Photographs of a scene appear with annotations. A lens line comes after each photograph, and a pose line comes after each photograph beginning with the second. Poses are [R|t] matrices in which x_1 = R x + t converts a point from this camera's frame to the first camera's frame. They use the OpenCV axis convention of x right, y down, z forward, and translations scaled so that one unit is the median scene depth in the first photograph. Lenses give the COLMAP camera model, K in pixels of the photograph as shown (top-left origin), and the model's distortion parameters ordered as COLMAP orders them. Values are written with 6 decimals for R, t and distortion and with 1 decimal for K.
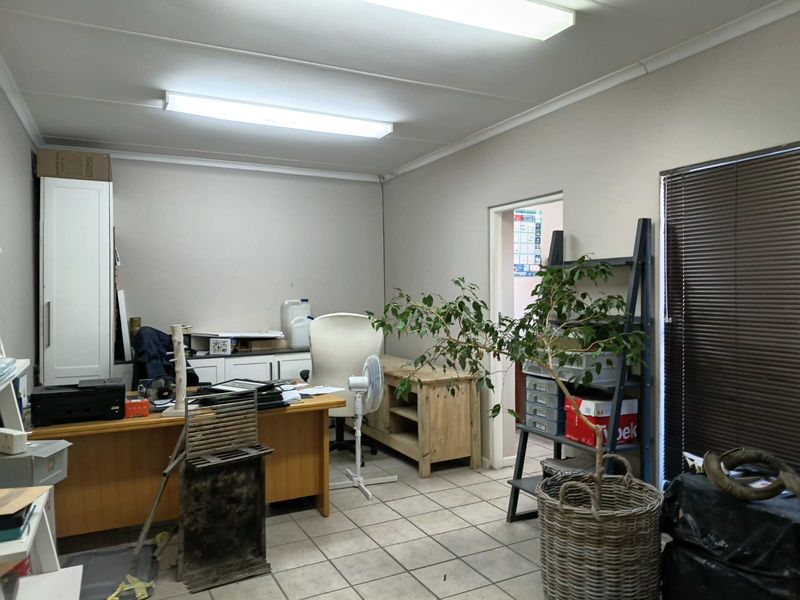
lens RADIAL K [[590.4, 0, 403.5], [0, 590.4, 299.8], [0, 0, 1]] dist [0.034351, -0.022427]
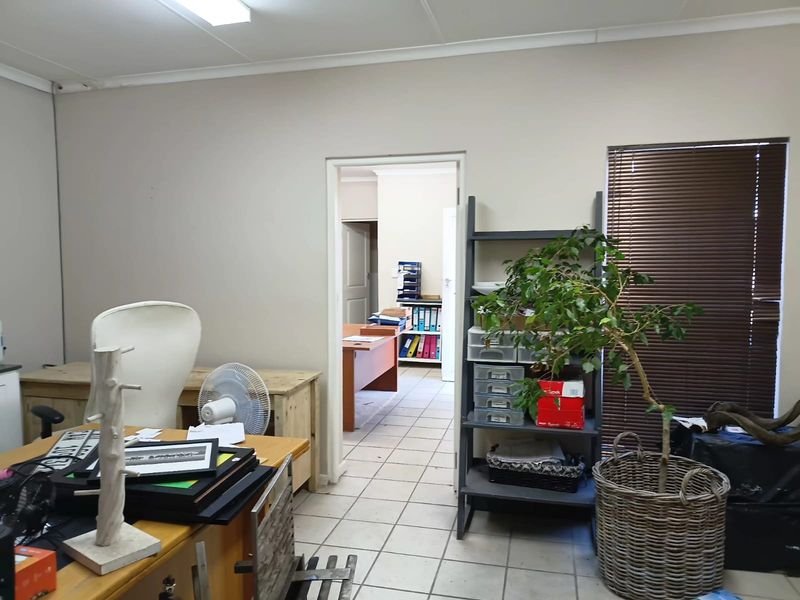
lens RADIAL K [[590.4, 0, 398.2], [0, 590.4, 300.3], [0, 0, 1]] dist [0.034351, -0.022427]
pose [[0.661868, -0.045615, 0.748232, -0.384024], [0.012520, 0.998680, 0.049808, -0.005829], [-0.749516, -0.023599, 0.661565, 0.399153]]
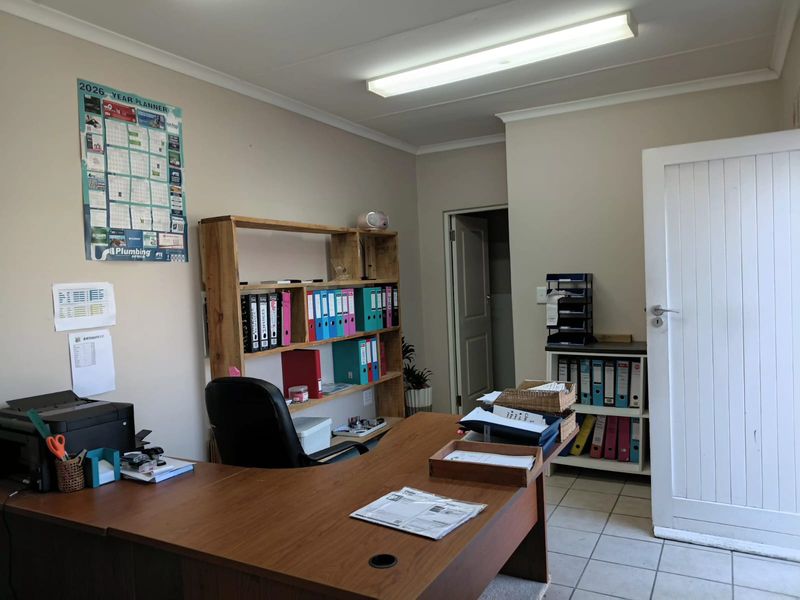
lens RADIAL K [[590.4, 0, 397.1], [0, 590.4, 301.9], [0, 0, 1]] dist [0.034351, -0.022427]
pose [[0.838018, -0.048813, 0.543455, 0.196555], [0.053953, 0.998522, 0.006491, -0.008214], [-0.542969, 0.023882, 0.839413, 0.881938]]
